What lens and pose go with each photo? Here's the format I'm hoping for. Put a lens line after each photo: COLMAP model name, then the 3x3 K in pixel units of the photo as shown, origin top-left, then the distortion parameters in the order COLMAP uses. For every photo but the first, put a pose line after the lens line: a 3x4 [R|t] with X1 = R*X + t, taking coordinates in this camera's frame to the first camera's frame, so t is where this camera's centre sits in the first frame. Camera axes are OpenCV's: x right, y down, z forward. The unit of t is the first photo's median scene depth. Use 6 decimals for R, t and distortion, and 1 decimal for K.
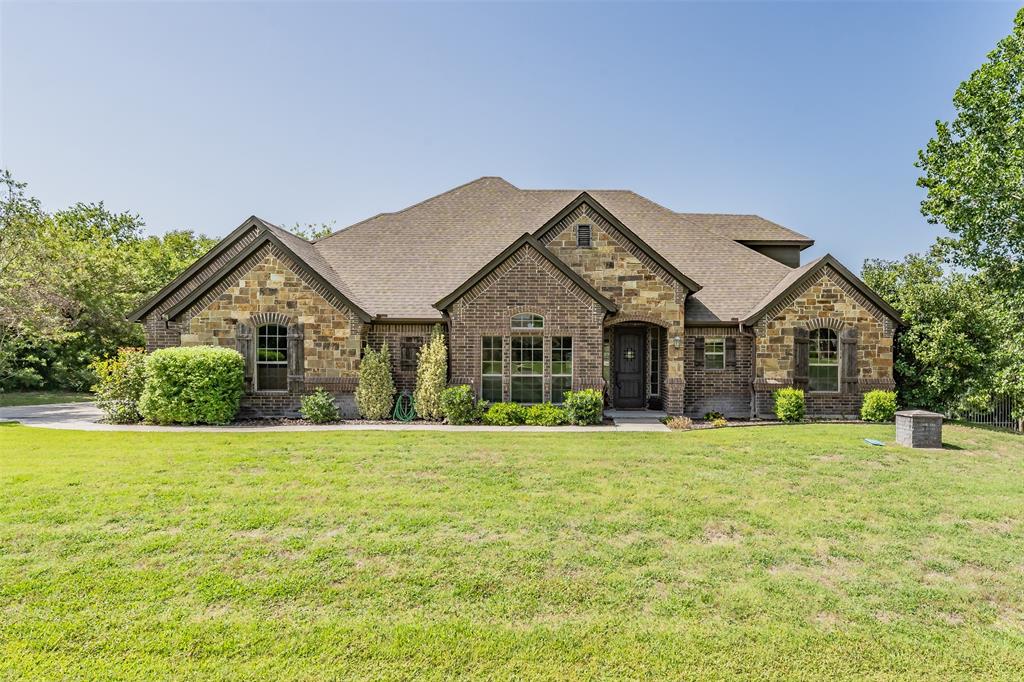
lens RADIAL K [[515.9, 0, 513.5], [0, 515.9, 349.5], [0, 0, 1]] dist [0.000516, 0.000469]
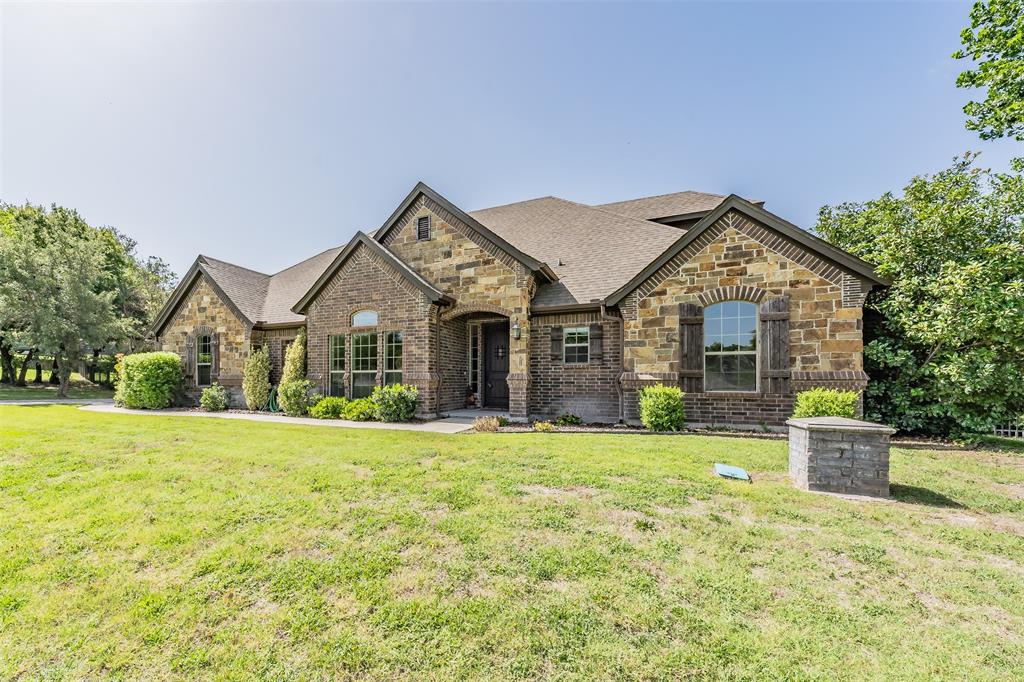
lens RADIAL K [[352.6, 0, 459.2], [0, 352.6, 371.1], [0, 0, 1]] dist [-0.000003, 0.000375]
pose [[0.919940, -0.012784, -0.391852, 0.457901], [0.009217, 0.999897, -0.010983, 0.057012], [0.391952, 0.006492, 0.919963, 0.418966]]
